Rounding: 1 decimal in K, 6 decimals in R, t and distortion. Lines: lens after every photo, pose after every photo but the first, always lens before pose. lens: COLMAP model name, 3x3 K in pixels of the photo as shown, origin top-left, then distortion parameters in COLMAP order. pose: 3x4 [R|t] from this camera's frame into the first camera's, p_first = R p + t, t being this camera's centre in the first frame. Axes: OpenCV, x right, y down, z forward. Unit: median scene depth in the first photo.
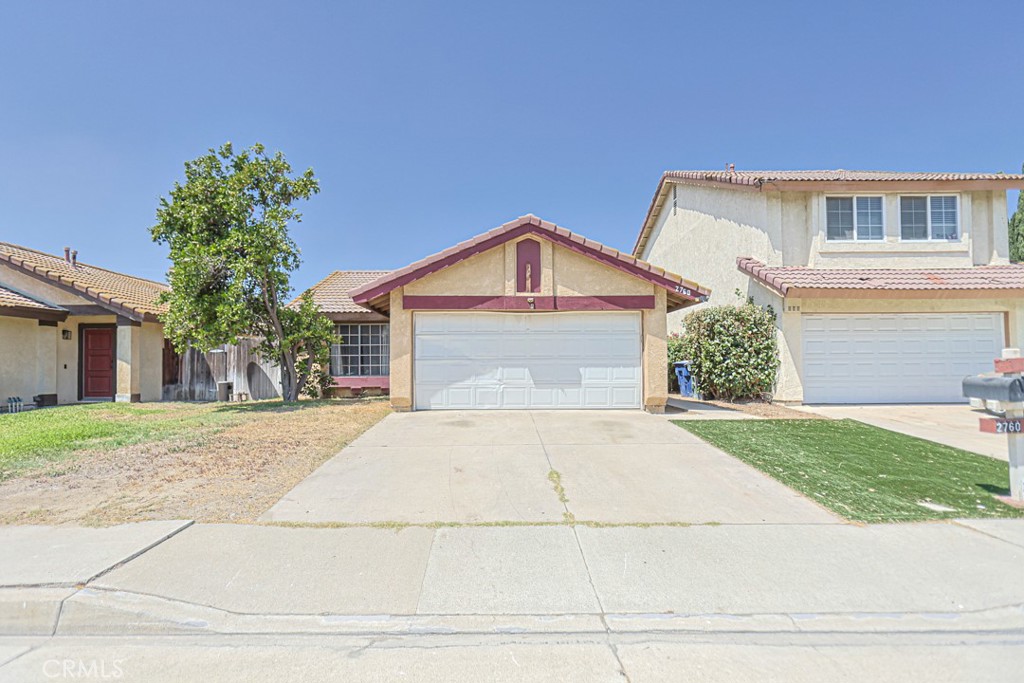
lens RADIAL K [[493.6, 0, 512.6], [0, 493.6, 321.5], [0, 0, 1]] dist [-0.071771, 0.030782]
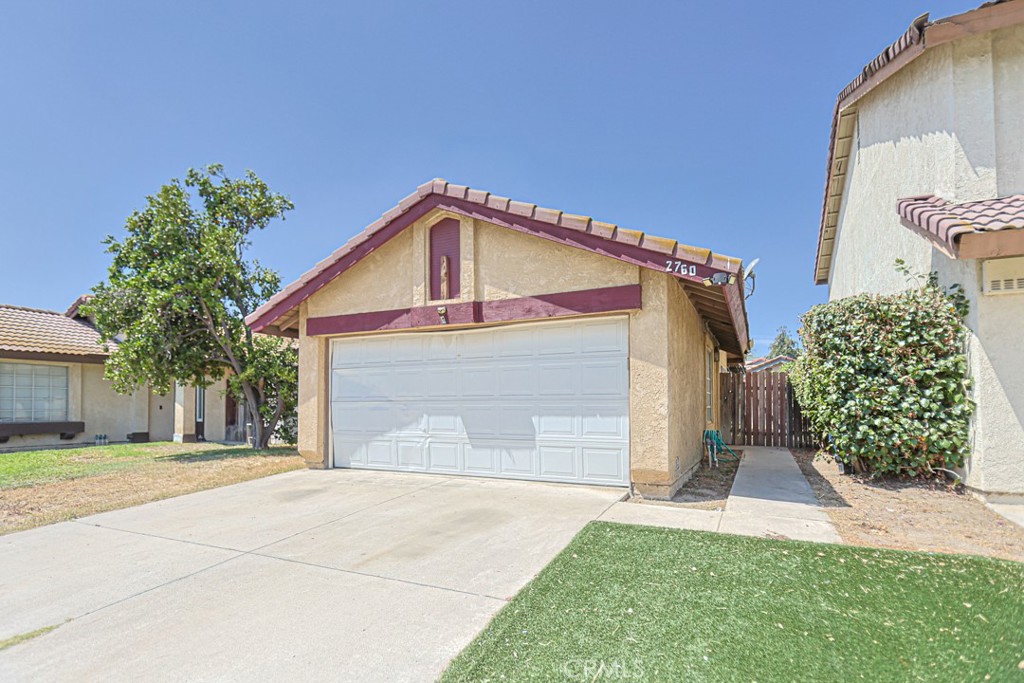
lens RADIAL K [[513.4, 0, 515.0], [0, 513.4, 368.3], [0, 0, 1]] dist [-0.051014, 0.025080]
pose [[0.893231, -0.029967, -0.448599, 0.411559], [0.041891, 0.998983, 0.016677, 0.024928], [0.447643, -0.033688, 0.893577, 0.419979]]
